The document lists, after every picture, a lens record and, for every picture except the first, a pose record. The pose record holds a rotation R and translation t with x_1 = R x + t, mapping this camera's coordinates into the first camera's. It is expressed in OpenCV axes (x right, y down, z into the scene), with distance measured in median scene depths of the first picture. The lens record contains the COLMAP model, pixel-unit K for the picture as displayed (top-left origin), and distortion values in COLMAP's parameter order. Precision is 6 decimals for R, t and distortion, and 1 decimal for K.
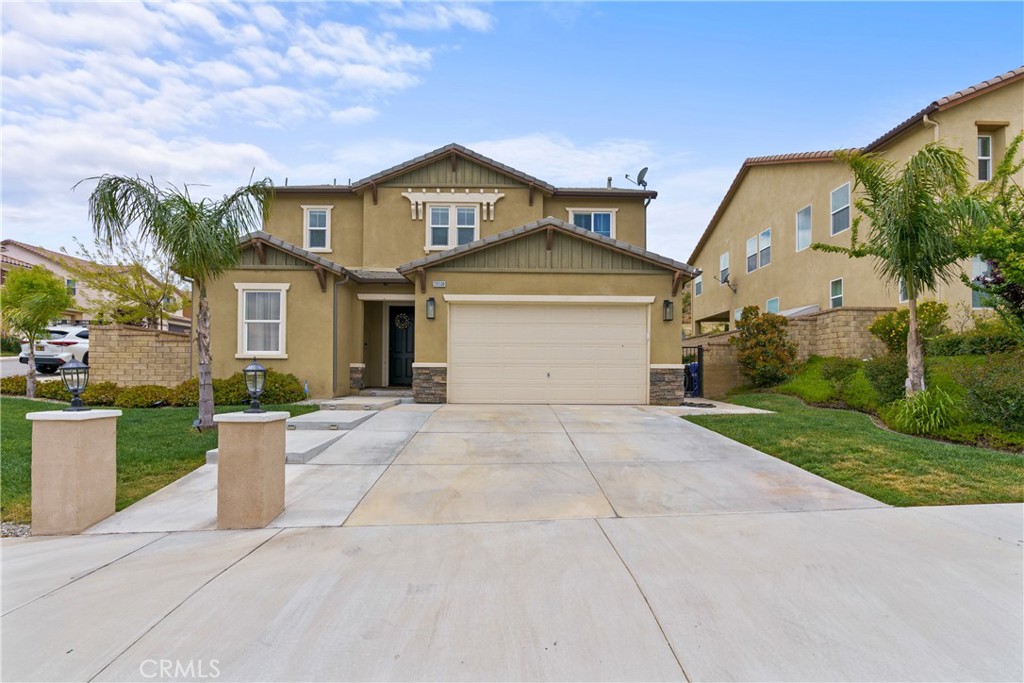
lens RADIAL K [[462.5, 0, 516.3], [0, 462.5, 338.1], [0, 0, 1]] dist [-0.014658, 0.005993]
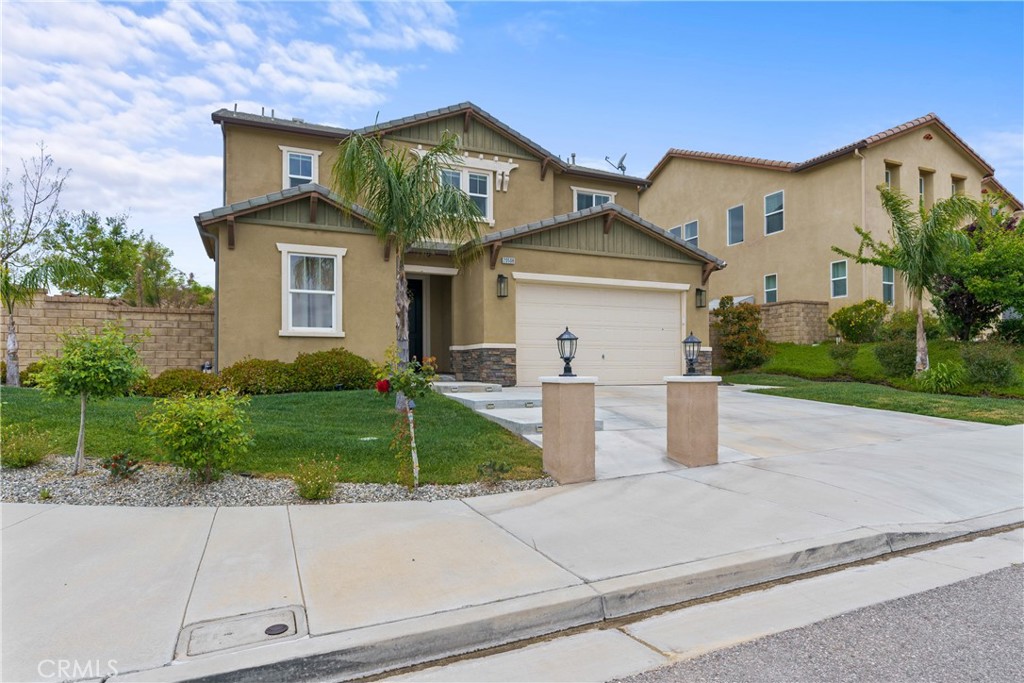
lens RADIAL K [[579.3, 0, 513.4], [0, 579.3, 316.5], [0, 0, 1]] dist [-0.001944, 0.000200]
pose [[0.922631, 0.027100, 0.384731, -0.566613], [-0.024259, 0.999631, -0.012236, 0.011031], [-0.384921, 0.001956, 0.922948, -0.092734]]
